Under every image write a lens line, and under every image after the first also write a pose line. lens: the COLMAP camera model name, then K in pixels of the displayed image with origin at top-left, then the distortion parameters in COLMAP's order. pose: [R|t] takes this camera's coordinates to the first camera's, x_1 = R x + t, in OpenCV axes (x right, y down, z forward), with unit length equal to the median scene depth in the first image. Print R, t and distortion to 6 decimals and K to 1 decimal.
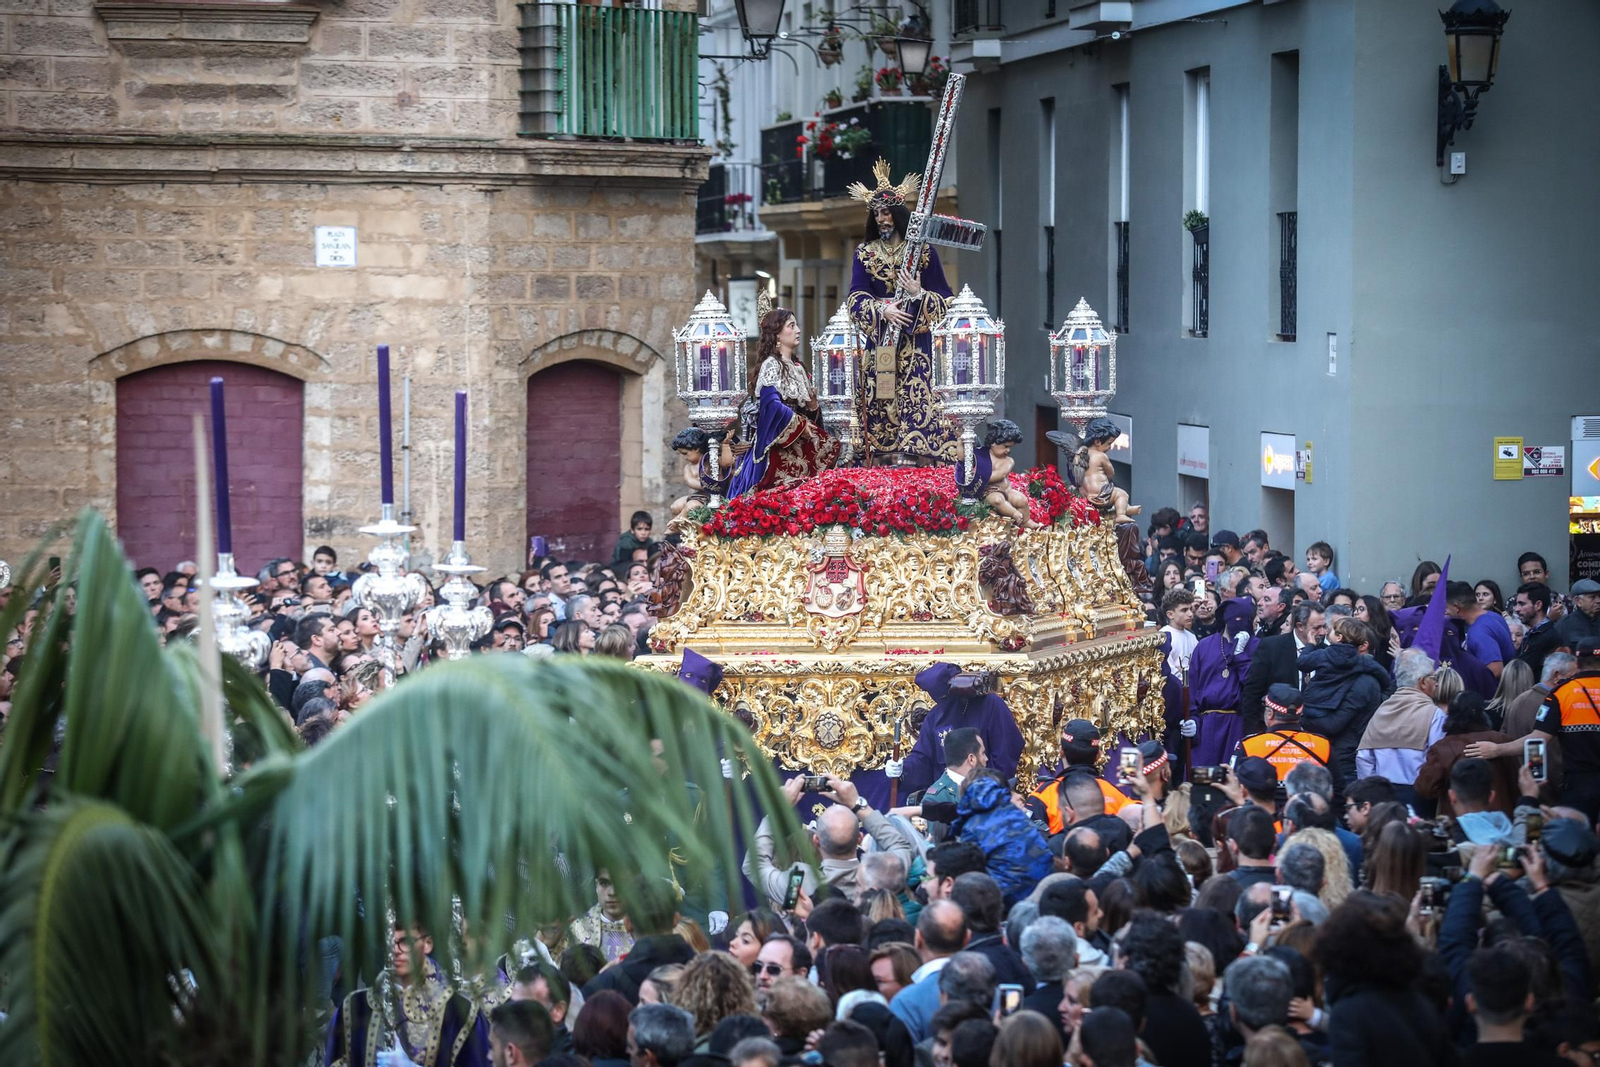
lens RADIAL K [[5907.9, 0, 826.8], [0, 5907.9, 538.6], [0, 0, 1]] dist [1.506493, -3.499439]
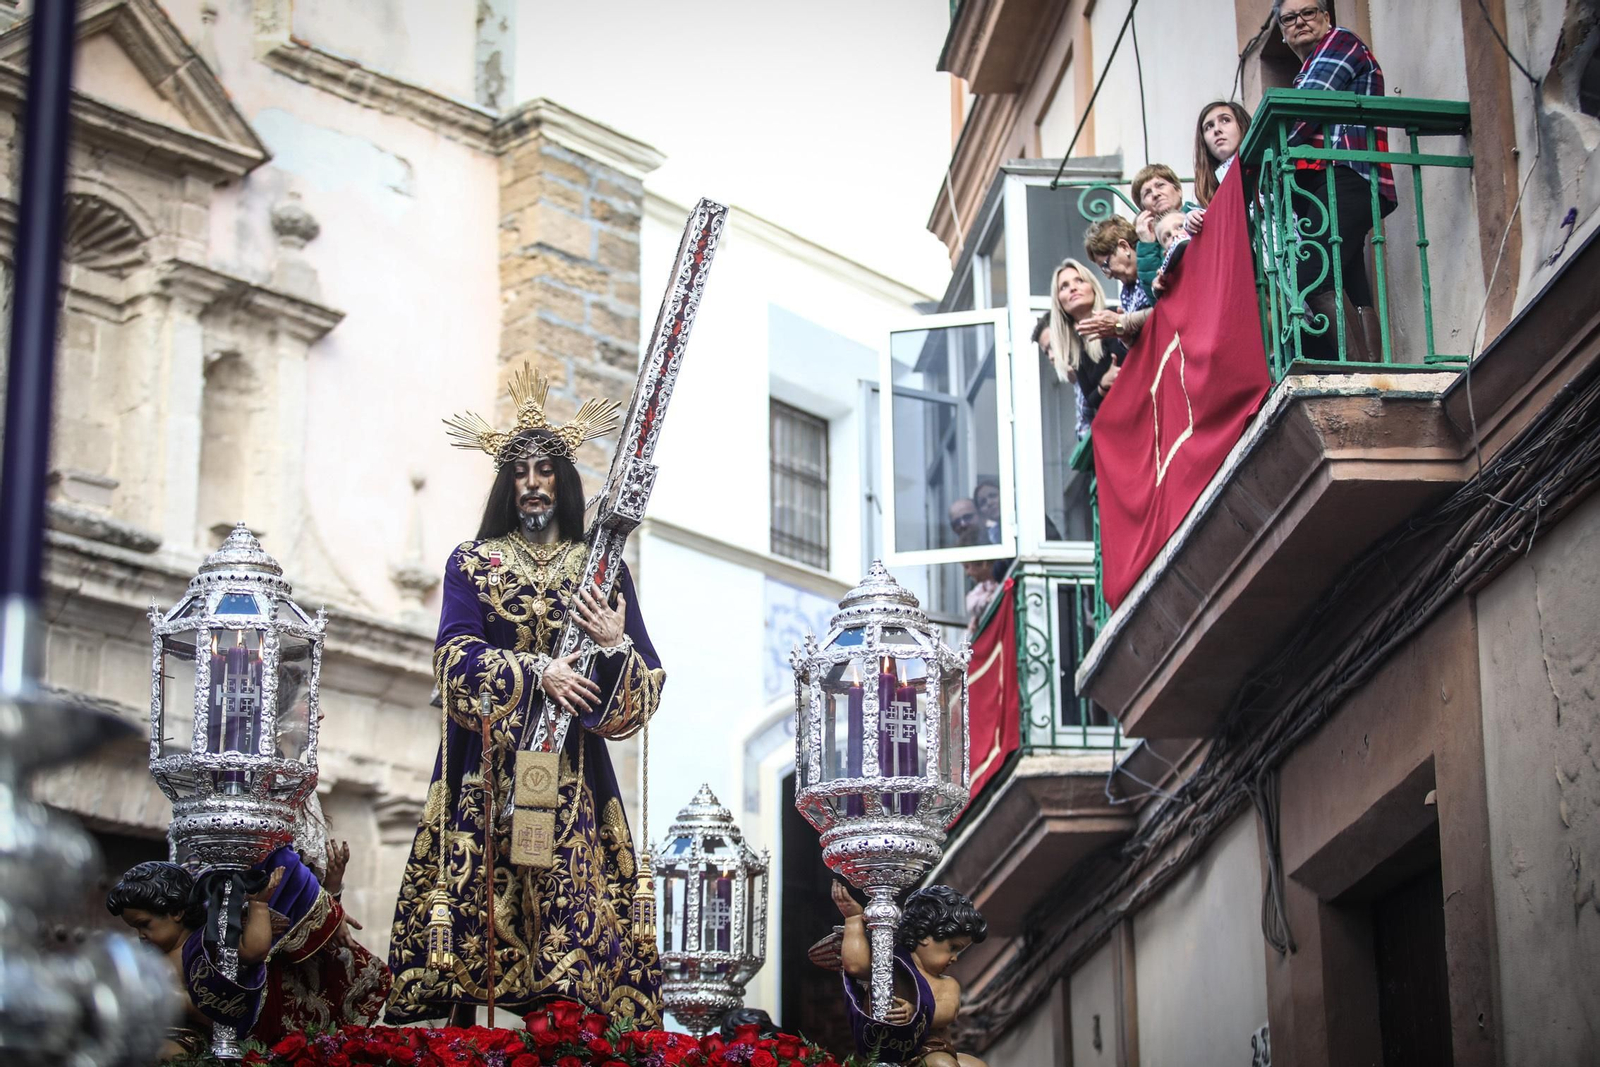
lens RADIAL K [[3235.7, 0, 837.8], [0, 3235.7, 533.4], [0, 0, 1]] dist [-0.099884, -0.243227]
pose [[0.898593, 0.131634, 0.418573, -0.076368], [-0.011378, 0.960609, -0.277669, 0.019793], [-0.438636, 0.244749, 0.864694, 0.799812]]
